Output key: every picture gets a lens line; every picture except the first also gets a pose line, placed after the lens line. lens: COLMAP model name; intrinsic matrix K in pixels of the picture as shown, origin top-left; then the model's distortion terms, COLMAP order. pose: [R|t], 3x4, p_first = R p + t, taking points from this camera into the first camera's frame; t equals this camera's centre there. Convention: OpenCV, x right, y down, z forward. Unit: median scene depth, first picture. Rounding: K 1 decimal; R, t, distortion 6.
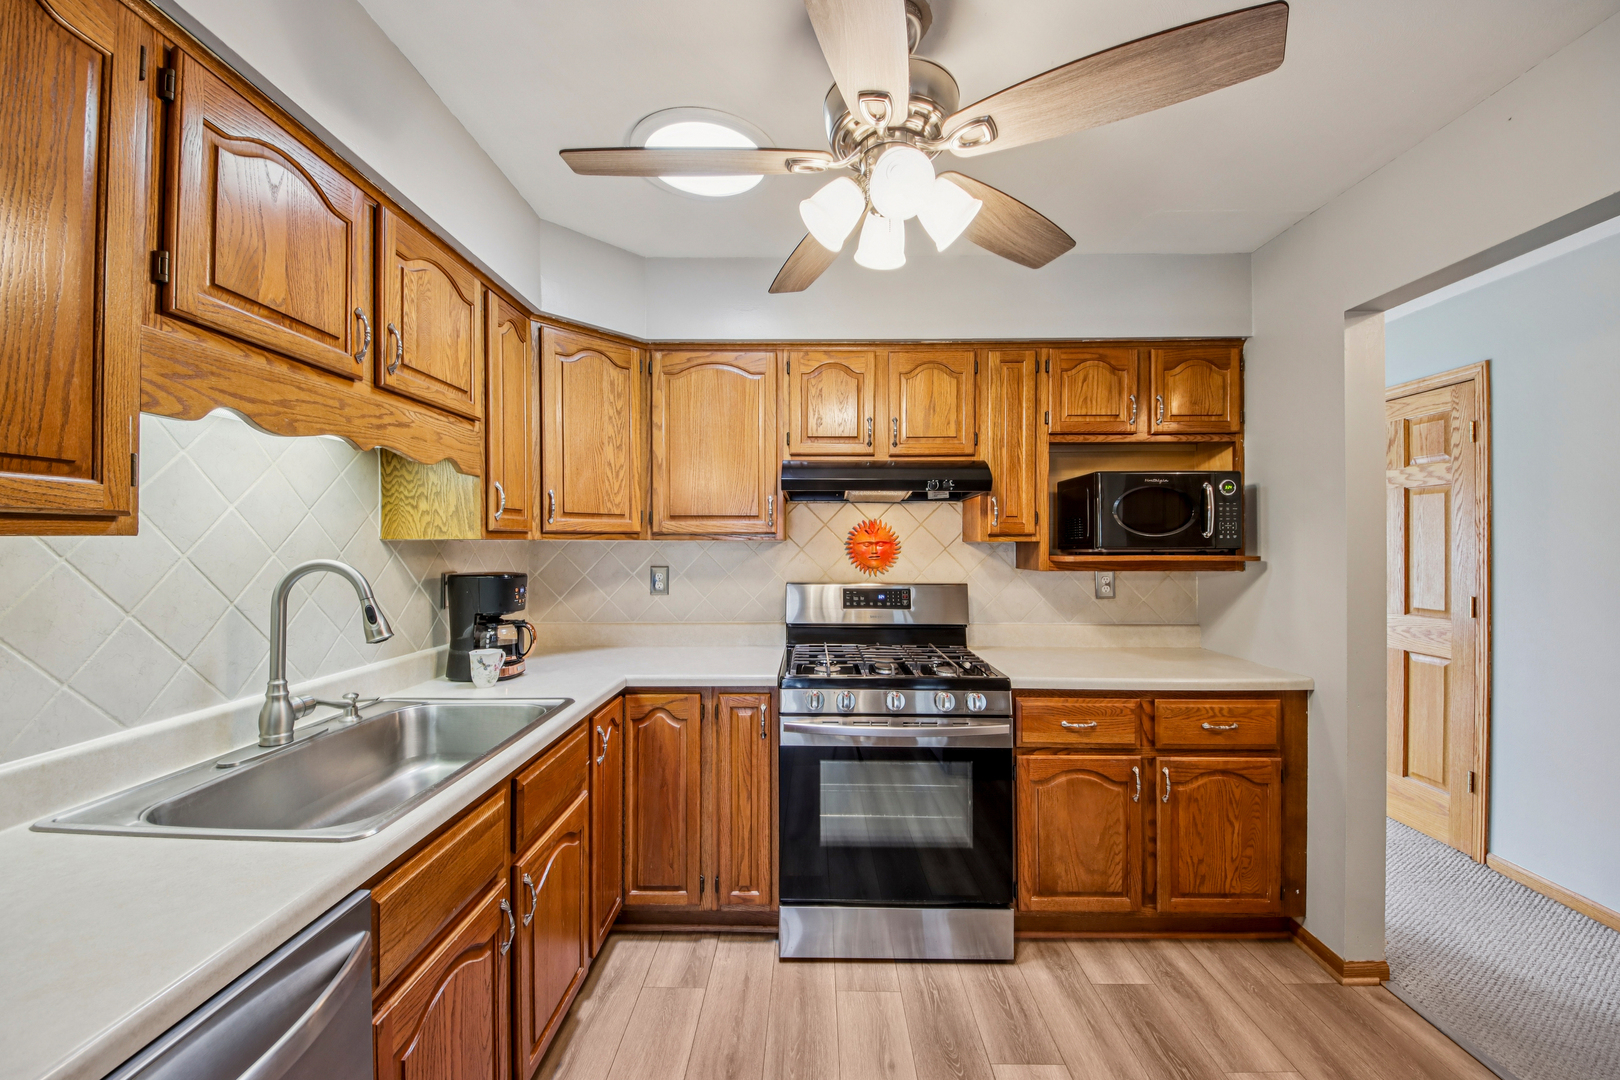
lens RADIAL K [[611.8, 0, 810.0], [0, 611.8, 540.0], [0, 0, 1]] dist [0.027580, -0.000058]
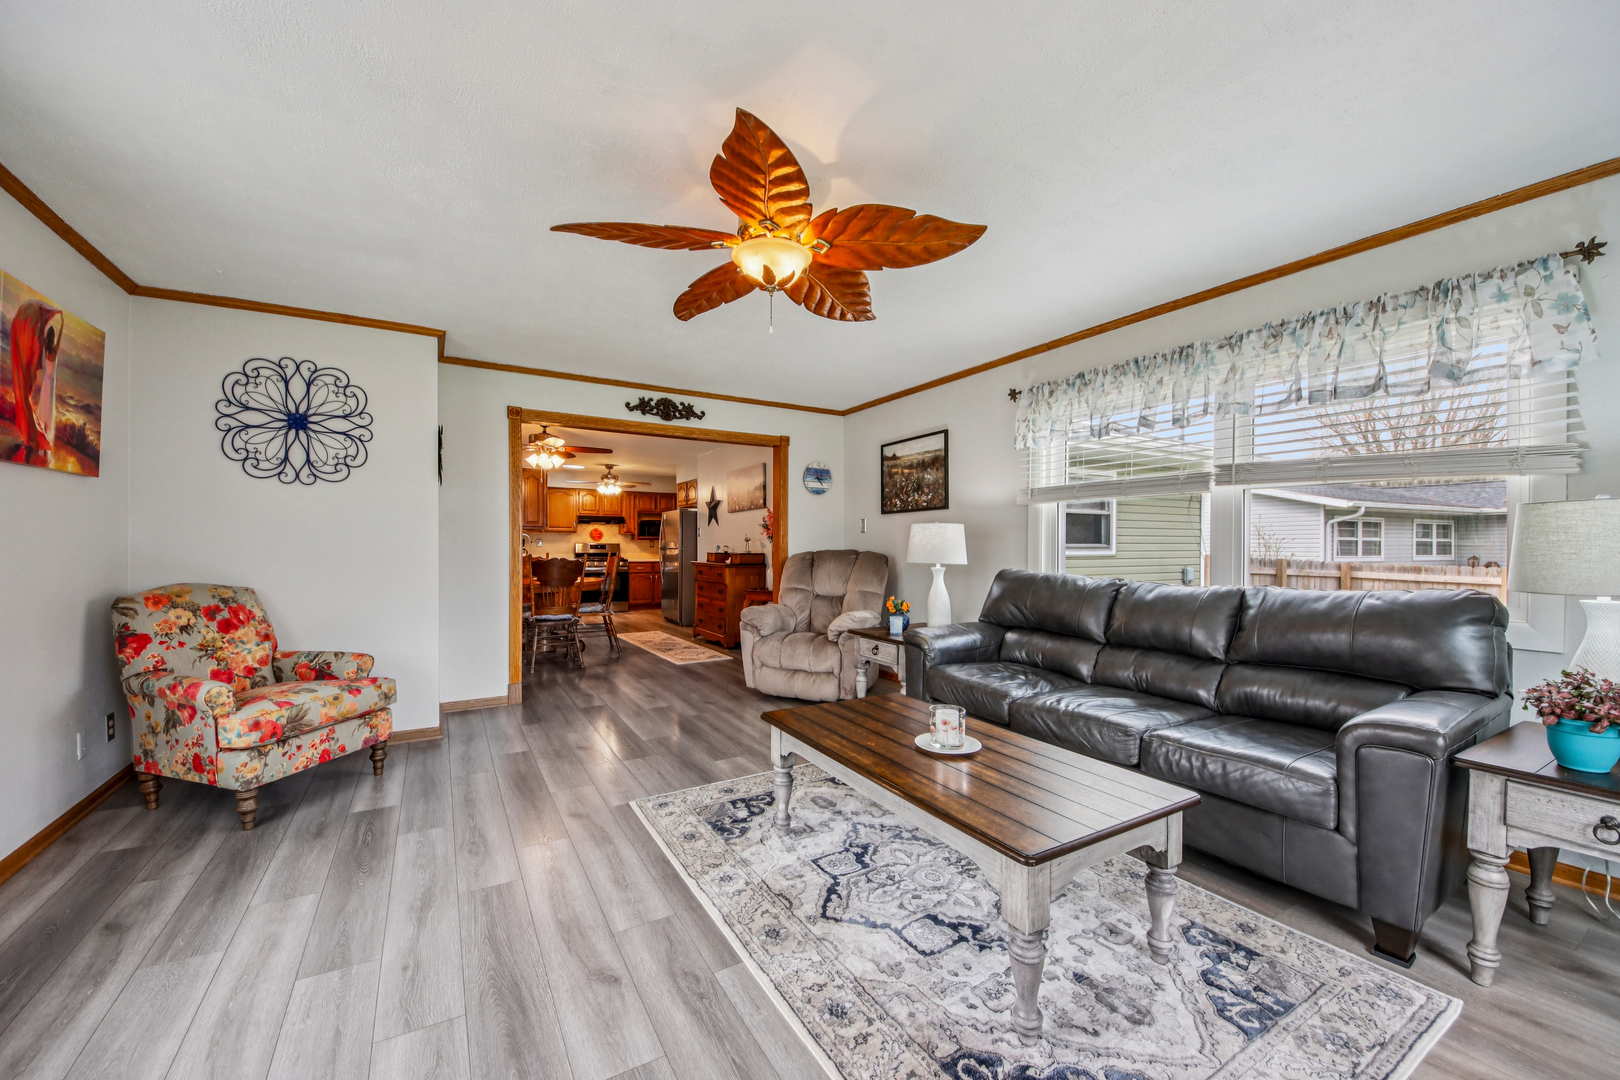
lens RADIAL K [[611.8, 0, 810.0], [0, 611.8, 540.0], [0, 0, 1]] dist [0.027580, -0.000058]
pose [[0.851615, 0.001143, 0.524167, -0.965070], [-0.001016, 0.999999, -0.000531, 0.053063], [-0.524167, -0.000080, 0.851616, -3.771011]]
